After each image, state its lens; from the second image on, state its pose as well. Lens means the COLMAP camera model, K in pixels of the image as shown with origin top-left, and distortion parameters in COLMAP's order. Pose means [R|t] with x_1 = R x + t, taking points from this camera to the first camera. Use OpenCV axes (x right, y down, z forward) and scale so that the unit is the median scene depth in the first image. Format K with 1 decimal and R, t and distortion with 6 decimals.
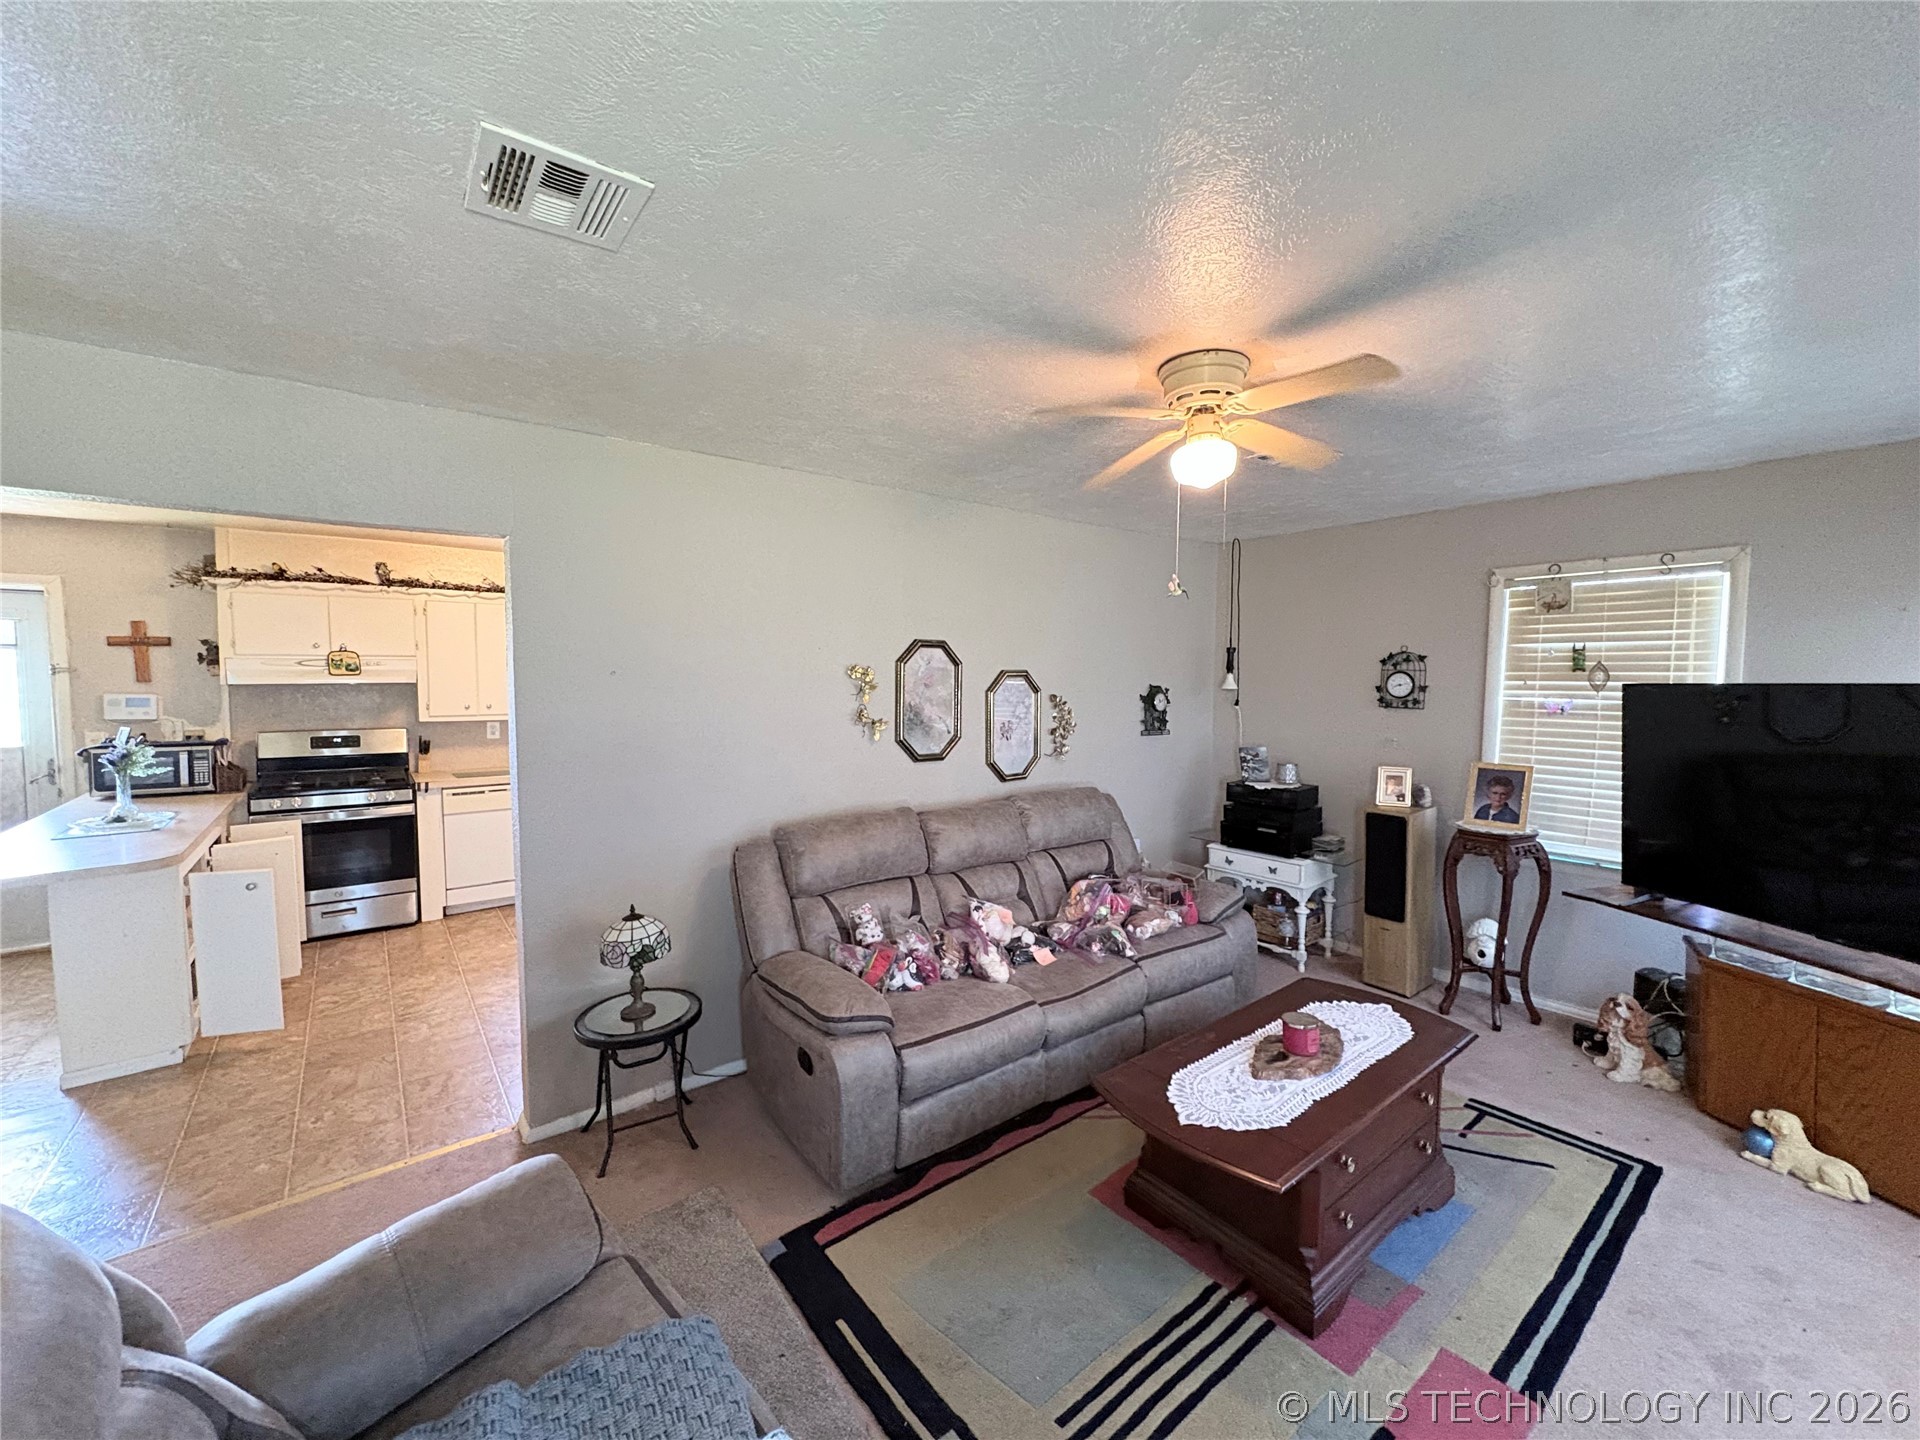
lens RADIAL K [[755.1, 0, 963.5], [0, 755.1, 717.5], [0, 0, 1]] dist [-0.000863, -0.000043]
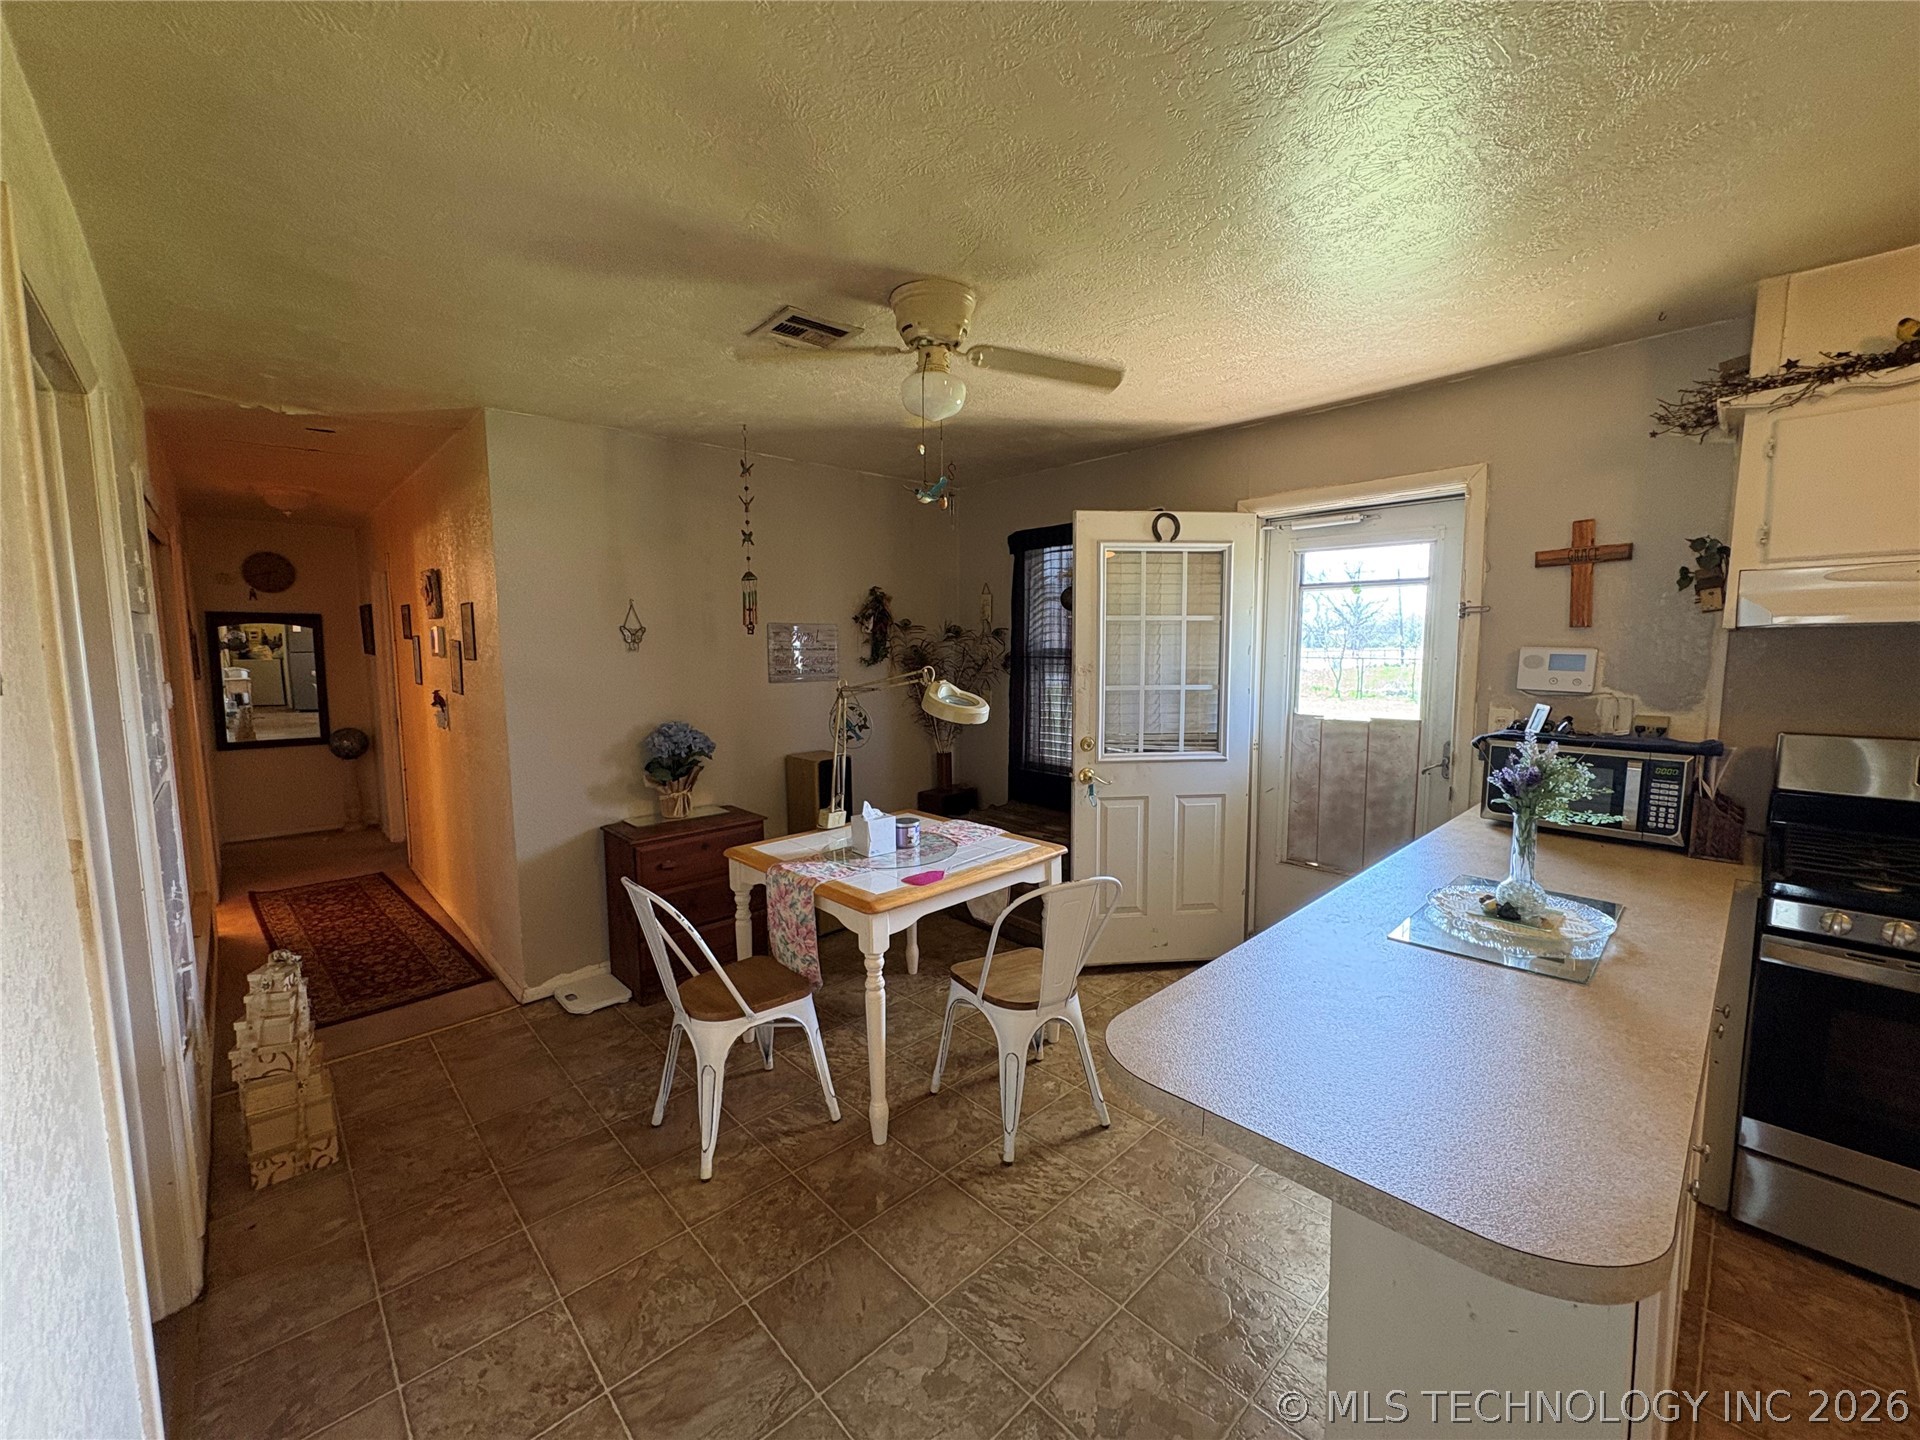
lens RADIAL K [[755.1, 0, 963.5], [0, 755.1, 717.5], [0, 0, 1]] dist [-0.000863, -0.000043]
pose [[0.075763, 0.090588, -0.993002, -0.540734], [-0.052680, 0.994837, 0.086736, -0.003614], [0.995733, 0.045740, 0.080144, 0.485284]]
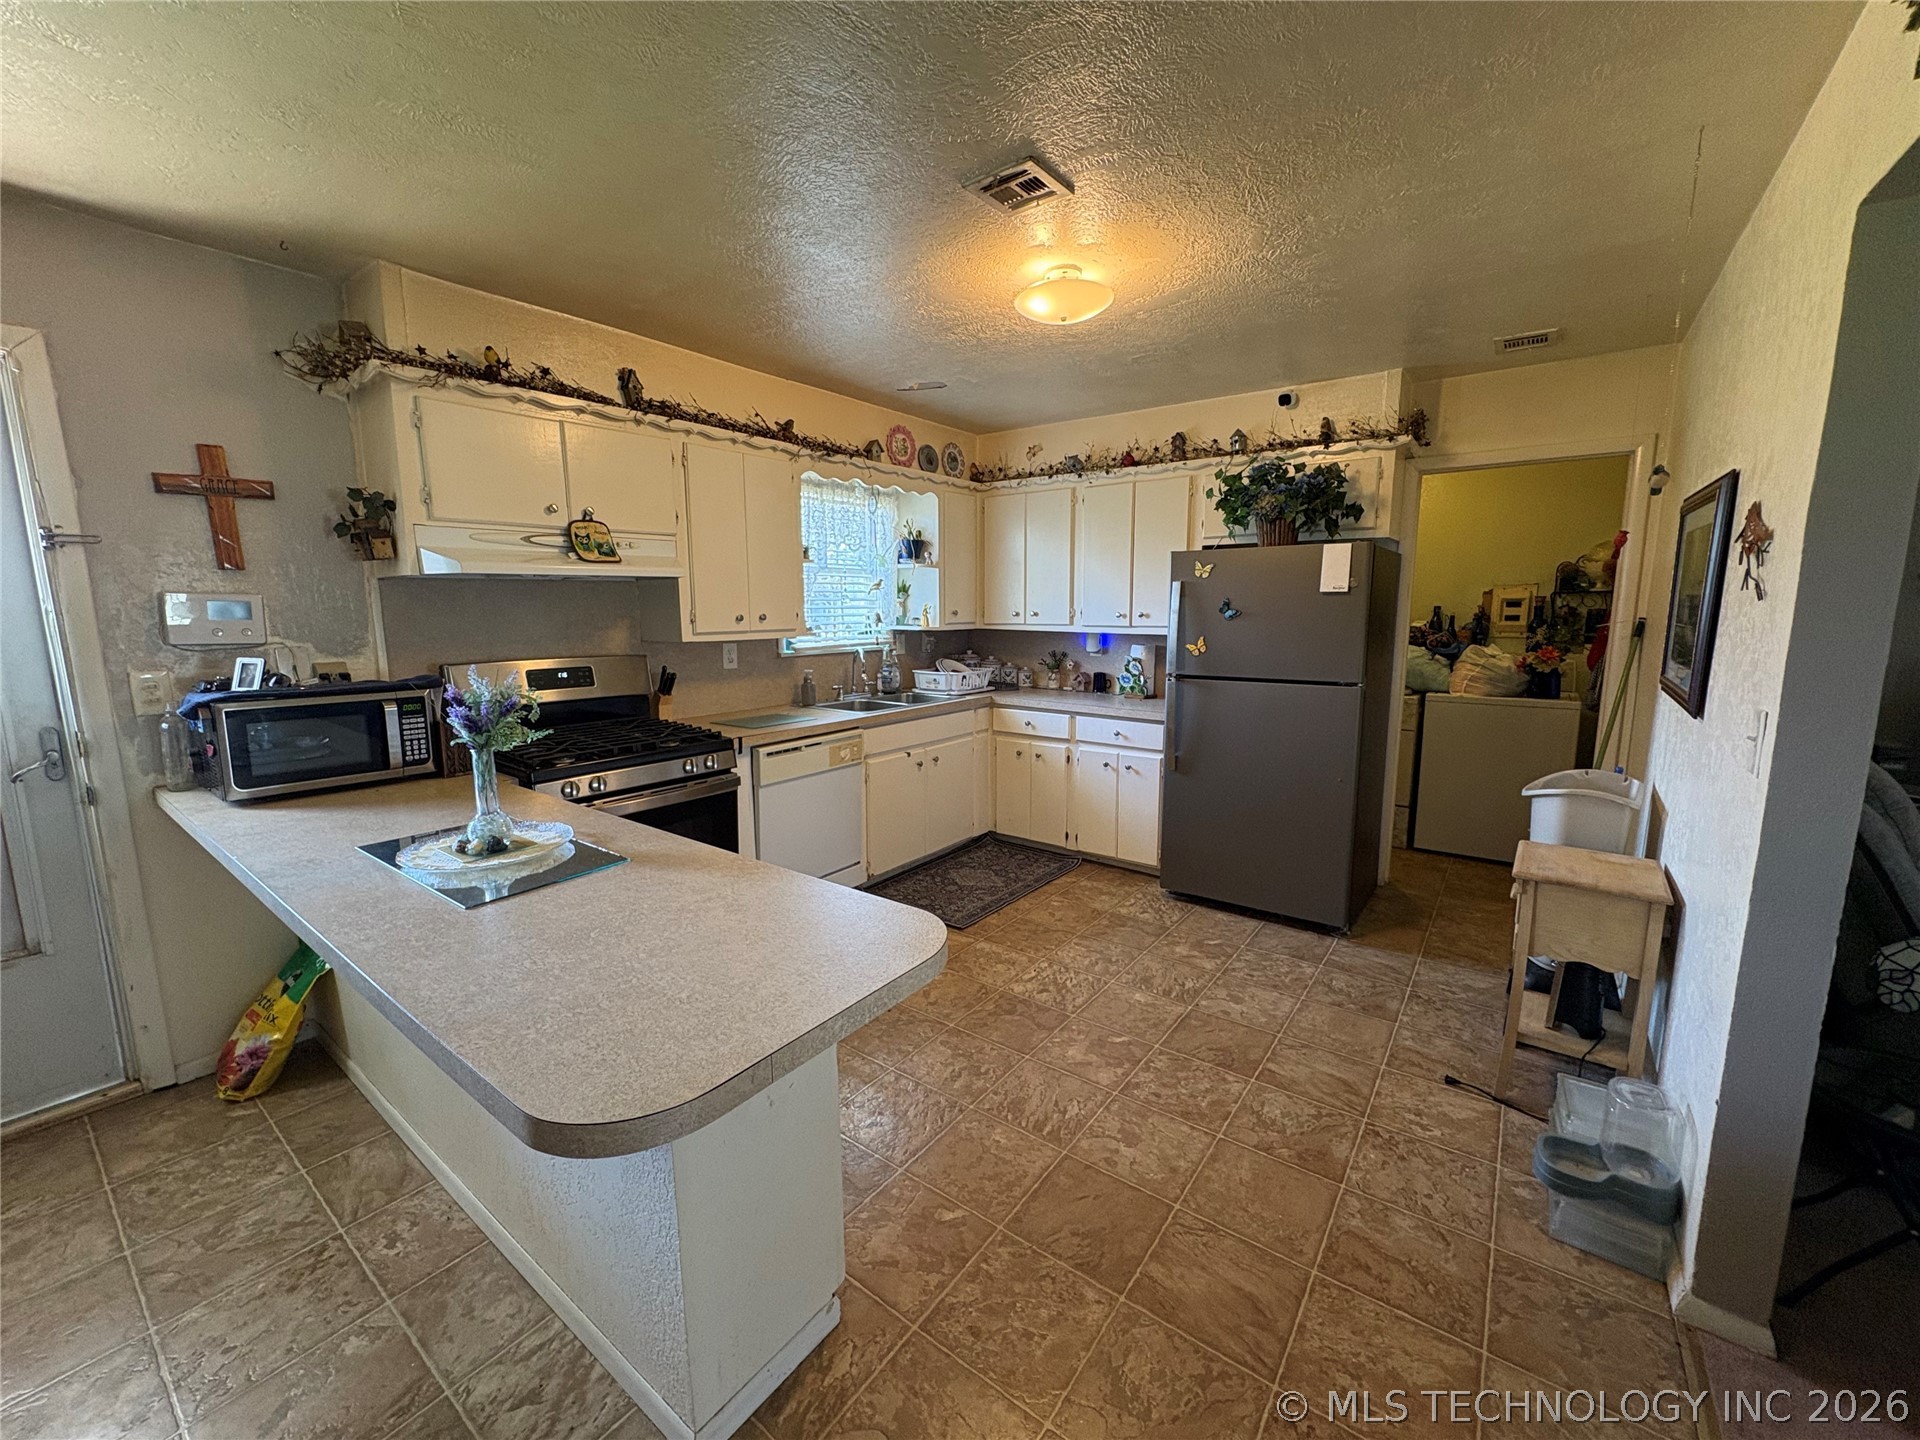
lens RADIAL K [[788.8, 0, 1007.5], [0, 788.8, 719.2], [0, 0, 1]] dist [0.000060, 0.000026]
pose [[0.959342, -0.050850, 0.277629, -0.735273], [0.024107, 0.994805, 0.098905, 0.012400], [-0.281216, -0.088191, 0.955584, 0.338764]]
